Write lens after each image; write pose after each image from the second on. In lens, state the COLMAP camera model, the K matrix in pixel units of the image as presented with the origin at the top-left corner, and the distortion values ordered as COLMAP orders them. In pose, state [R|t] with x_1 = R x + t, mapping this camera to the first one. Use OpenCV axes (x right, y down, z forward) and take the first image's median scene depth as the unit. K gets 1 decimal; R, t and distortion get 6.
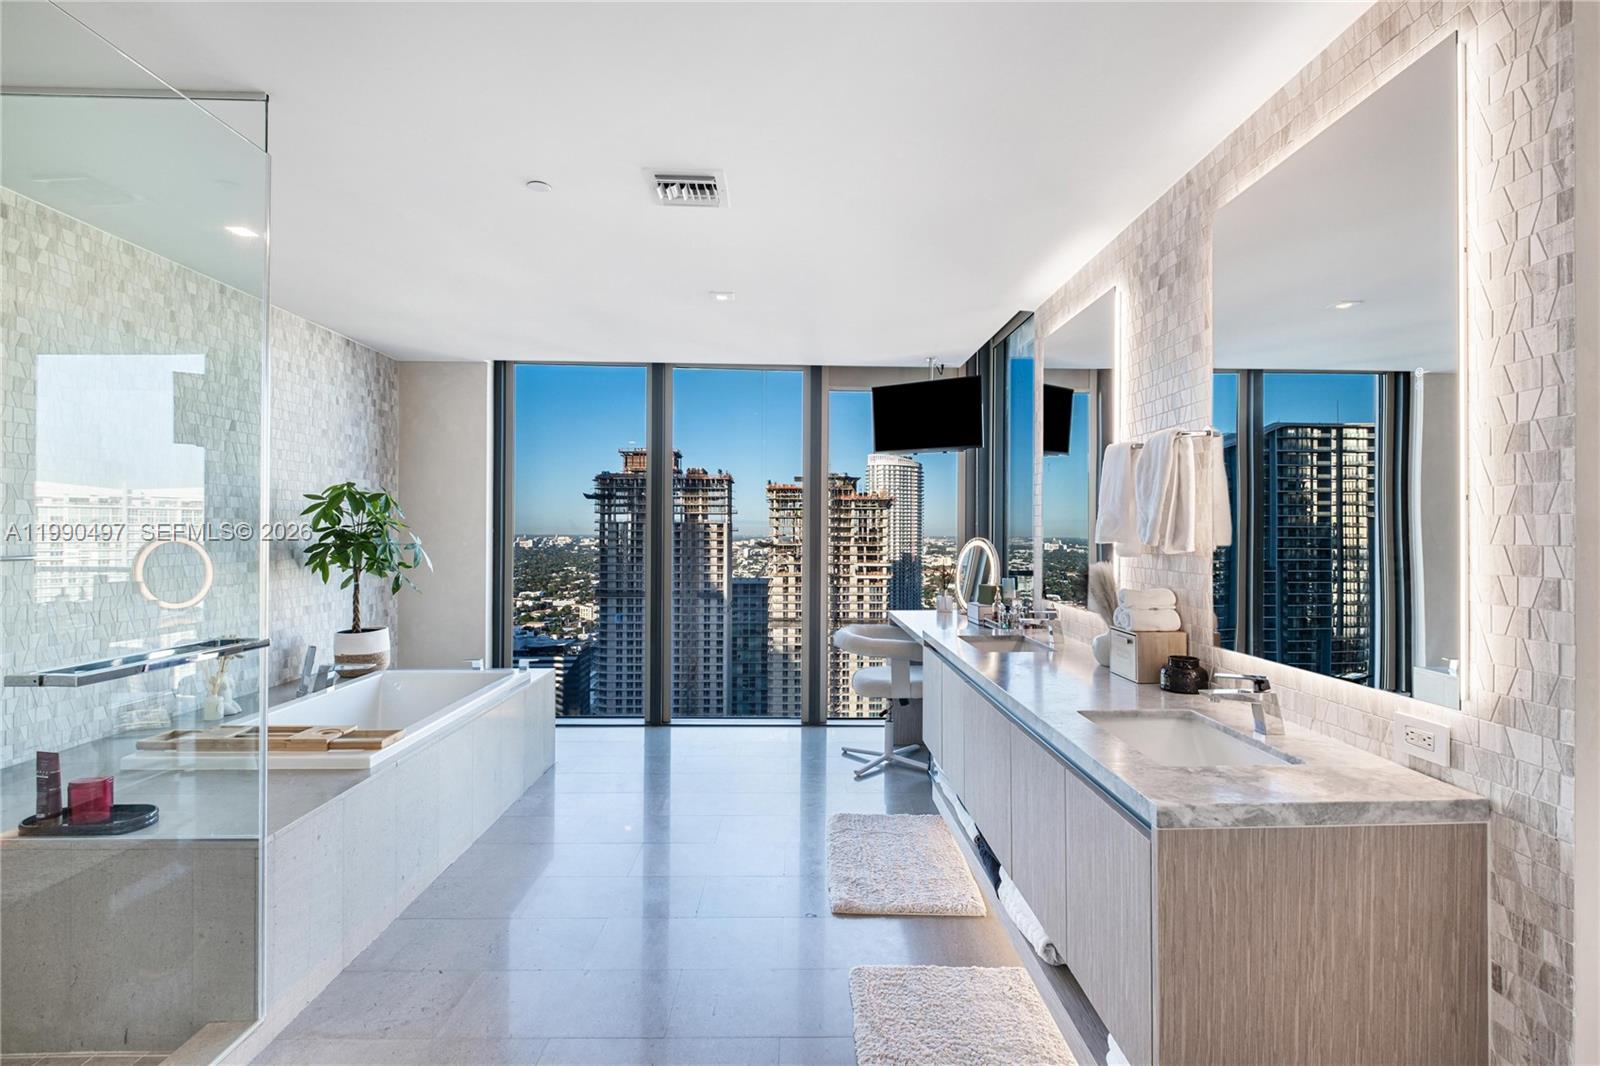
lens RADIAL K [[723.8, 0, 809.9], [0, 723.8, 529.5], [0, 0, 1]] dist [-0.000863, -0.000060]
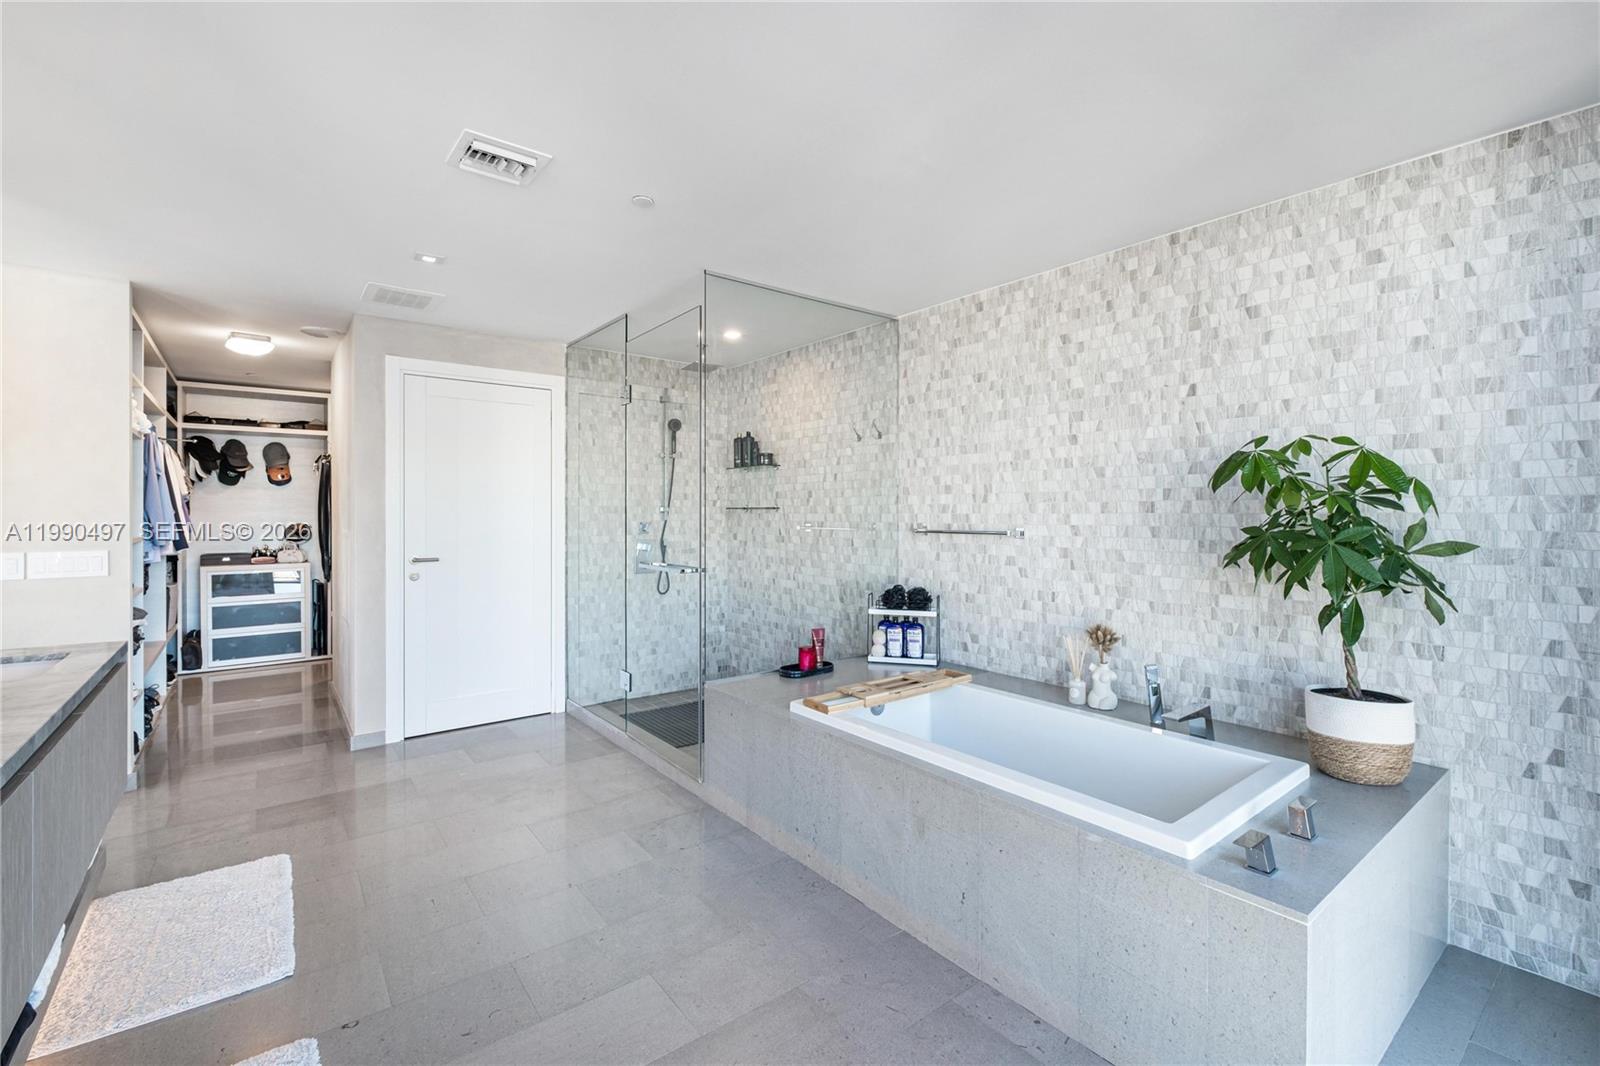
lens RADIAL K [[705.0, 0, 829.7], [0, 705.0, 526.7], [0, 0, 1]] dist [0.000847, -0.004441]
pose [[-0.788351, 0.000130, -0.615225, 0.033178], [-0.005298, 0.999961, 0.006999, 0.009841], [0.615202, 0.008777, -0.788320, 1.140859]]
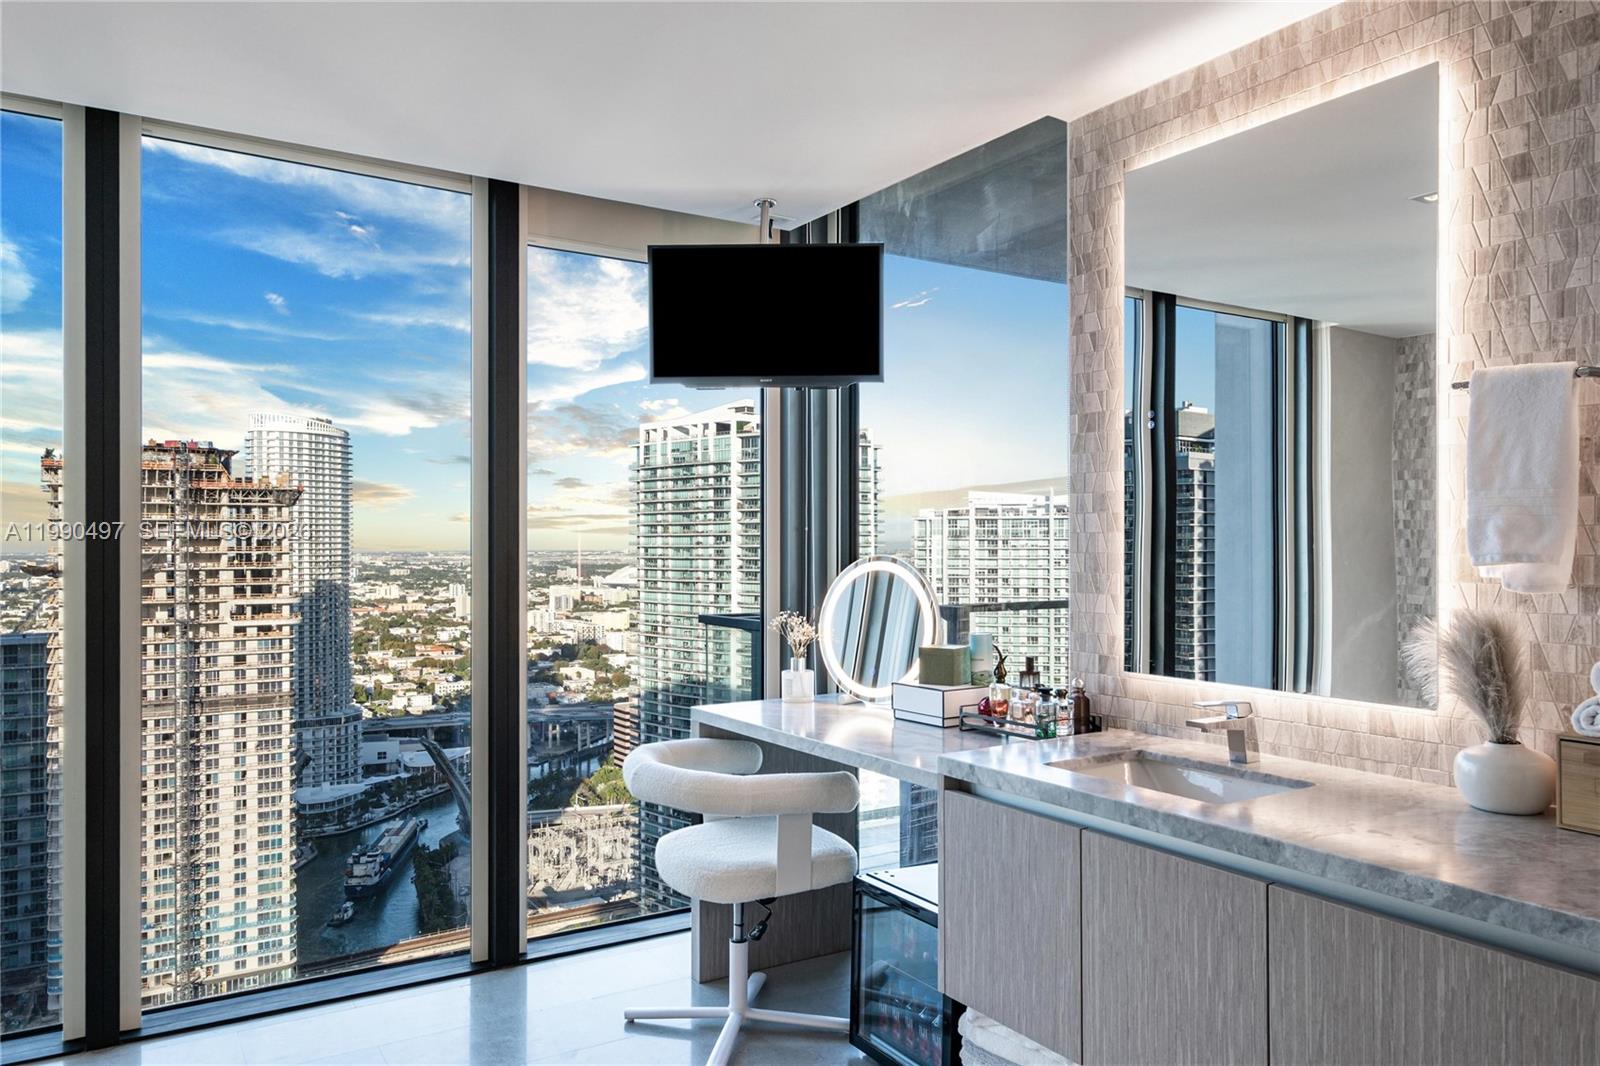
lens RADIAL K [[1118.3, 0, 797.1], [0, 1118.3, 544.7], [0, 0, 1]] dist [0.005324, 0.000268]
pose [[0.859483, -0.007126, 0.511115, -0.004259], [0.004857, 0.999972, 0.005775, -0.000034], [-0.511142, -0.002481, 0.859493, 0.006322]]
